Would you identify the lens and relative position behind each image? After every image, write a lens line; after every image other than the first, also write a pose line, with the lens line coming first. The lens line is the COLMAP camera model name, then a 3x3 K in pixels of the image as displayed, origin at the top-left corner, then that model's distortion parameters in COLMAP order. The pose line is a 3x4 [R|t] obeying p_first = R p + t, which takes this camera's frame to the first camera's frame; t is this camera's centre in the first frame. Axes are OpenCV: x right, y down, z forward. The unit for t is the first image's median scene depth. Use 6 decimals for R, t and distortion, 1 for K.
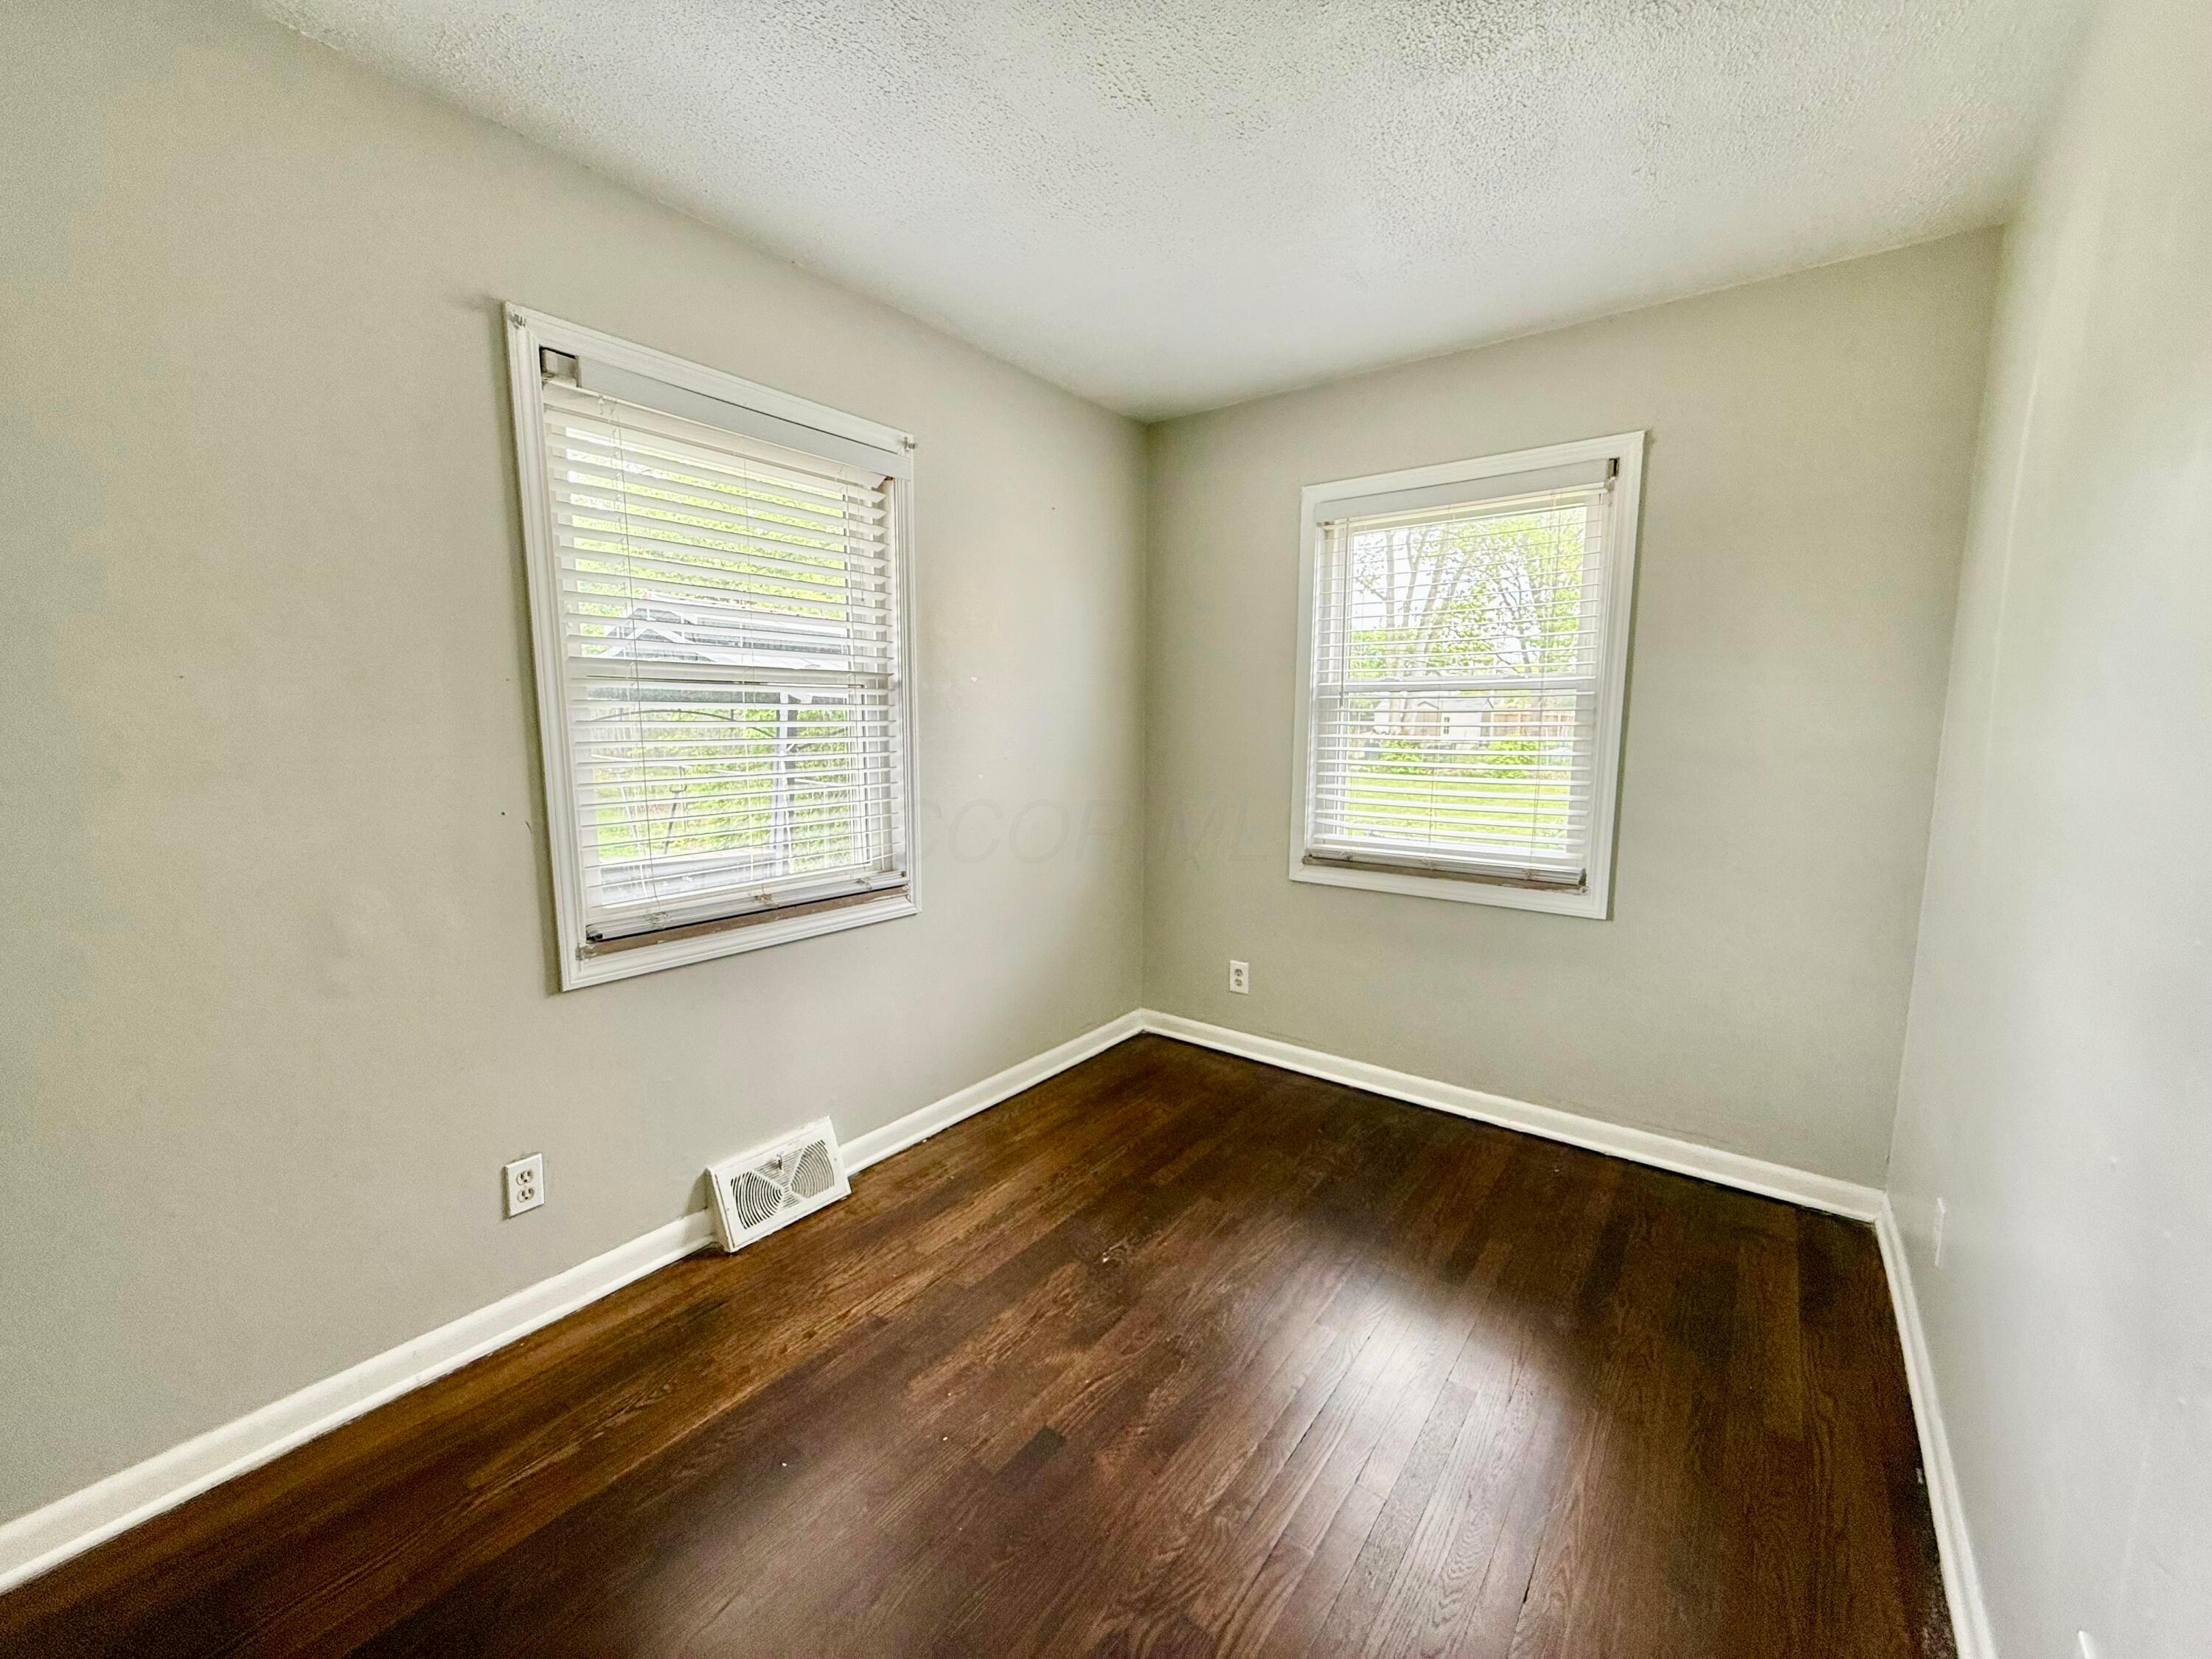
lens RADIAL K [[889.7, 0, 1093.1], [0, 889.7, 834.2], [0, 0, 1]] dist [0.009615, -0.000264]
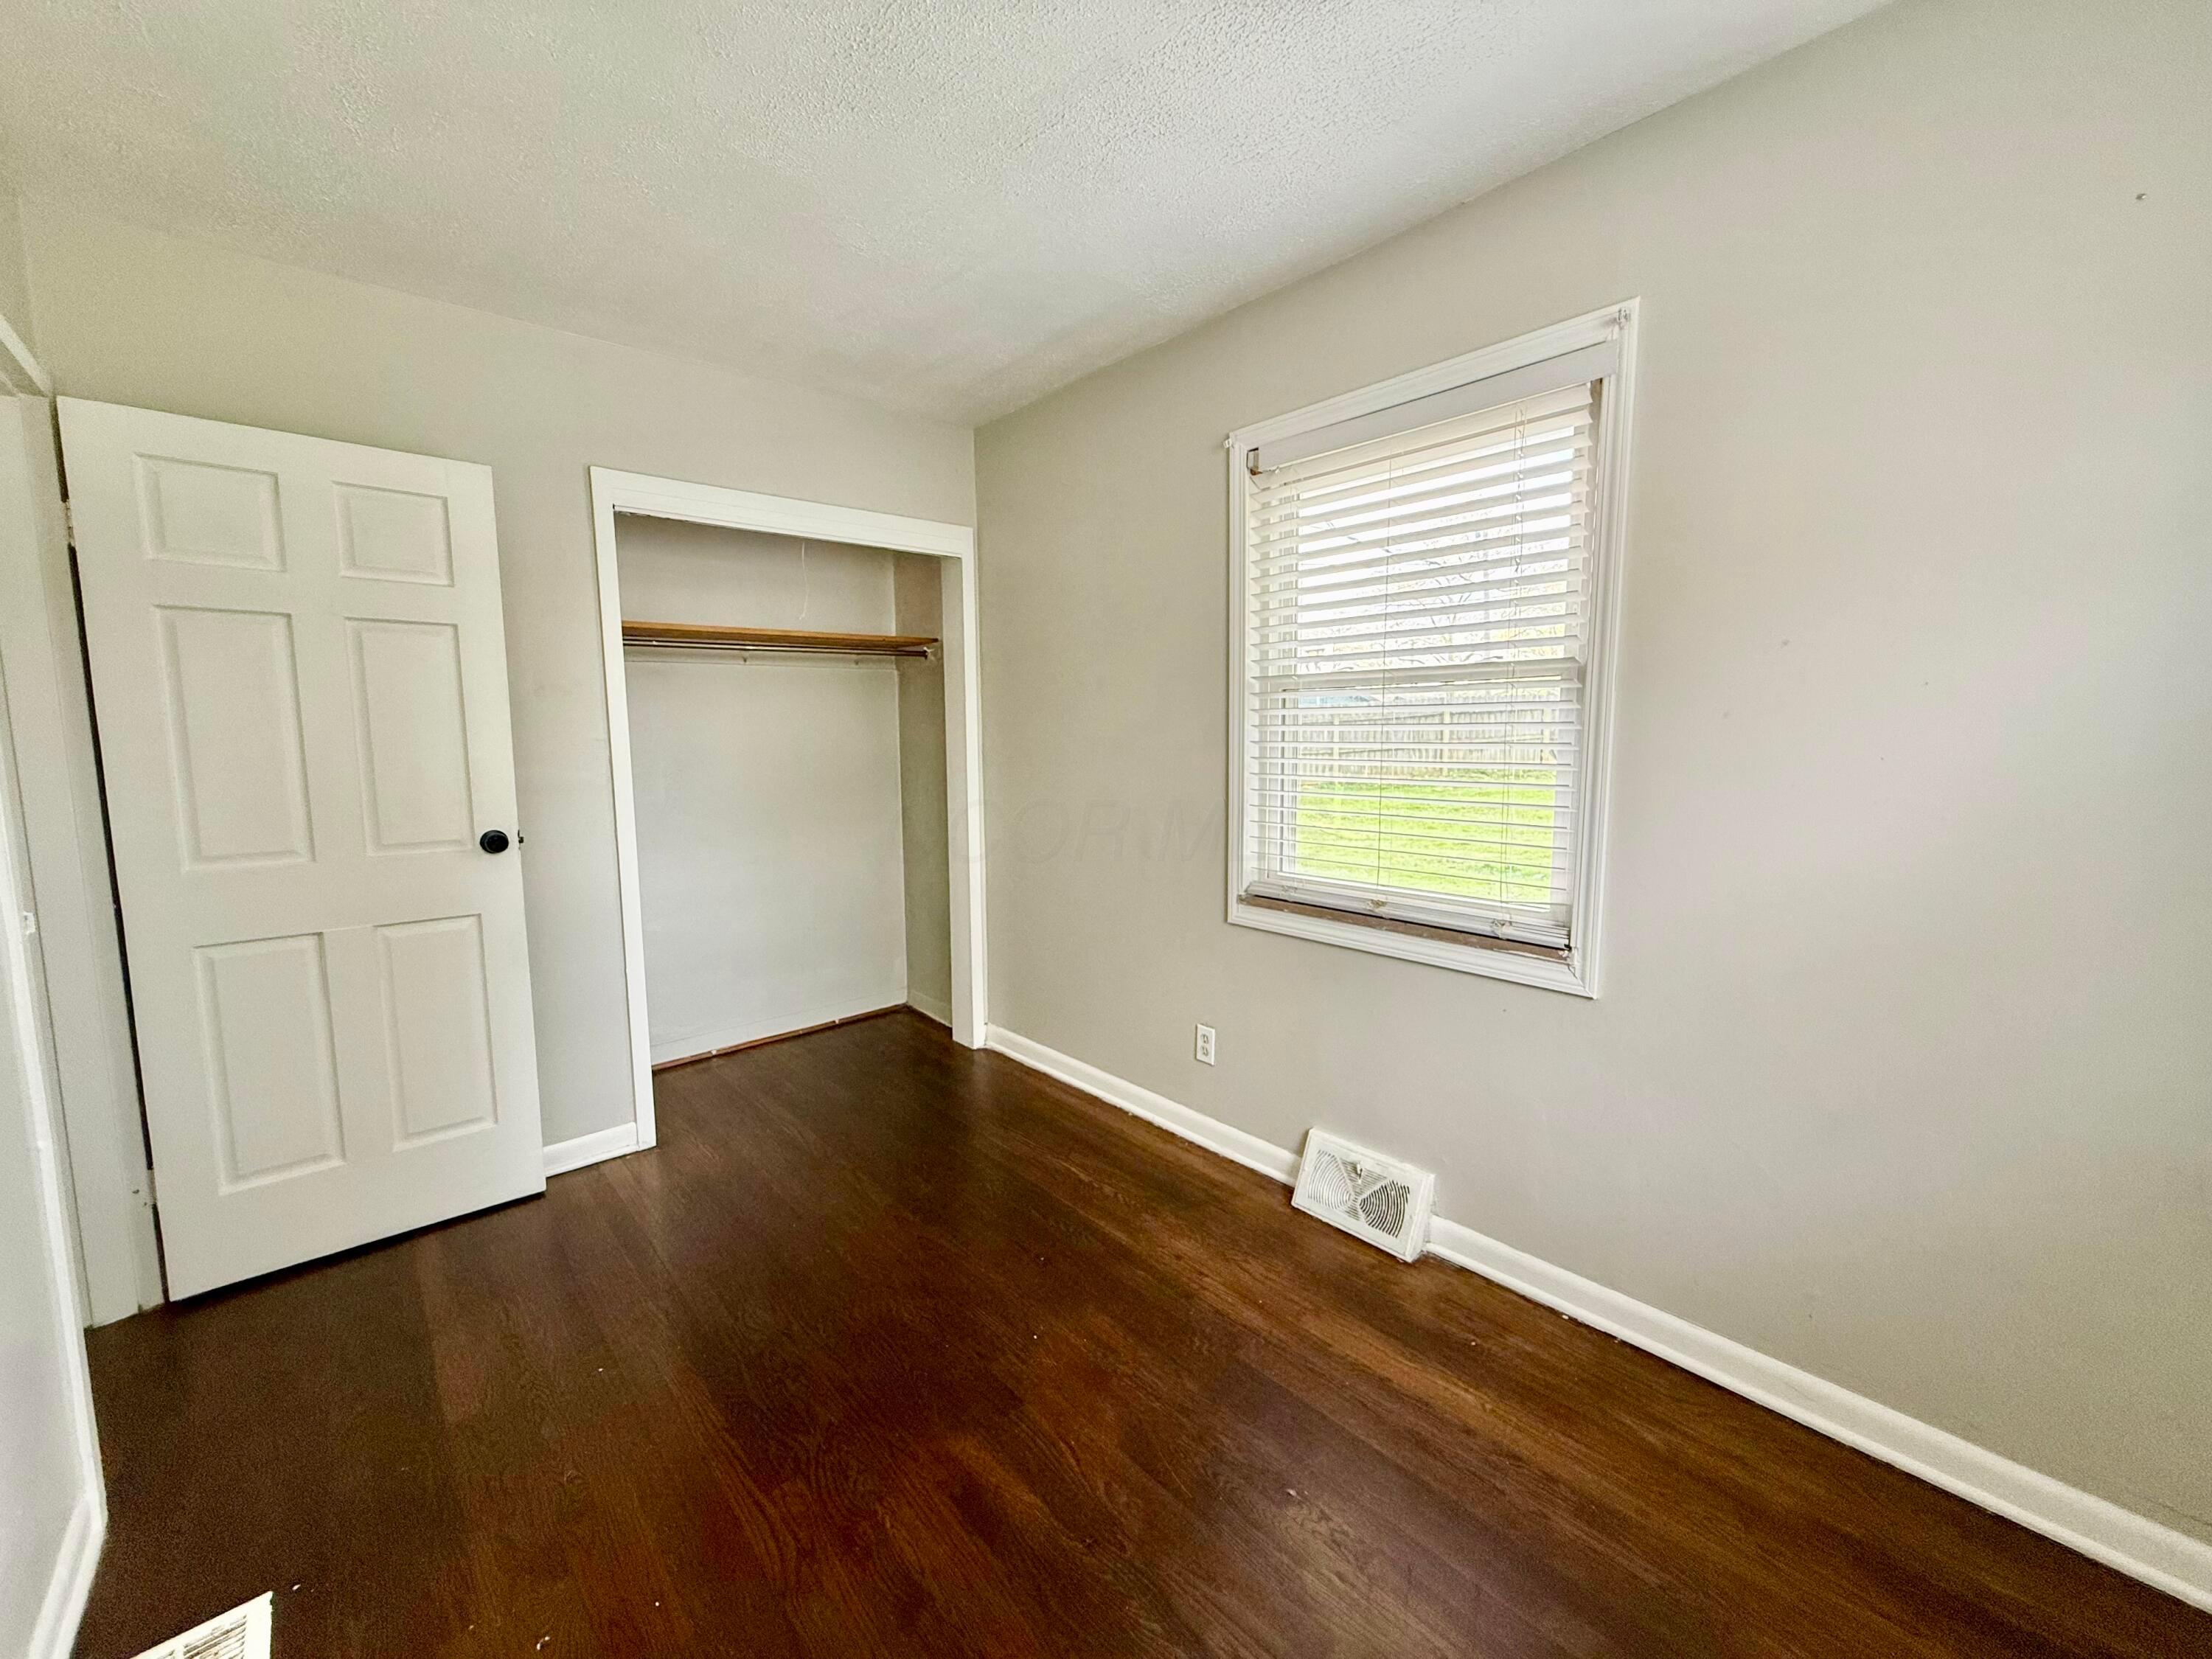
lens RADIAL K [[889.7, 0, 1109.7], [0, 889.7, 827.9], [0, 0, 1]] dist [0.009615, -0.000264]
pose [[-0.187009, 0.108049, -0.976398, 0.678074], [-0.119083, 0.984110, 0.131710, -0.111604], [0.975114, 0.140903, -0.171170, 0.919056]]
